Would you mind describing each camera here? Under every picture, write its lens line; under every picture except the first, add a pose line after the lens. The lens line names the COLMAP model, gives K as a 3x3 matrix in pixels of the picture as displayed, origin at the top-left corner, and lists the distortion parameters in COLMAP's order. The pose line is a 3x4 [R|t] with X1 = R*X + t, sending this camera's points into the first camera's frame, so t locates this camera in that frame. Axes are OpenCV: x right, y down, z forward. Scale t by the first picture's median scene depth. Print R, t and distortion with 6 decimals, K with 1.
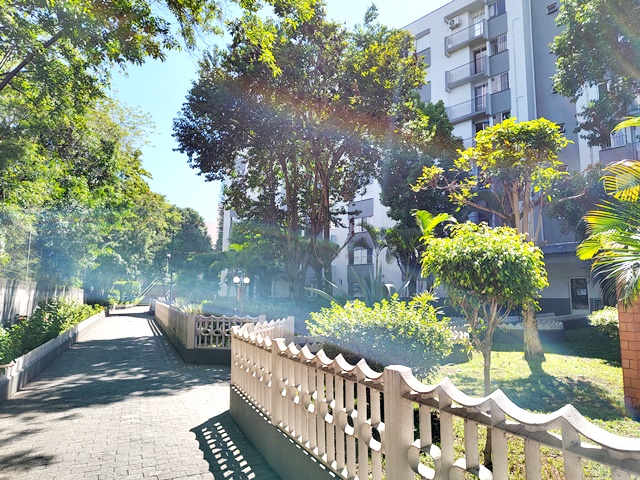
lens RADIAL K [[427.1, 0, 320.0], [0, 427.1, 240.0], [0, 0, 1]] dist [0.072624, 0.000415]
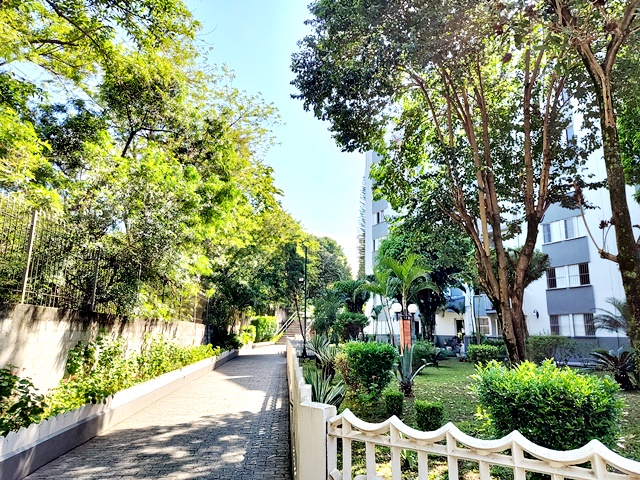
lens RADIAL K [[427.1, 0, 320.0], [0, 427.1, 240.0], [0, 0, 1]] dist [0.072624, 0.000415]
pose [[0.949136, -0.062907, -0.308519, -0.074446], [0.036668, 0.995255, -0.090126, 0.032666], [0.312725, 0.074229, 0.946939, 0.266641]]
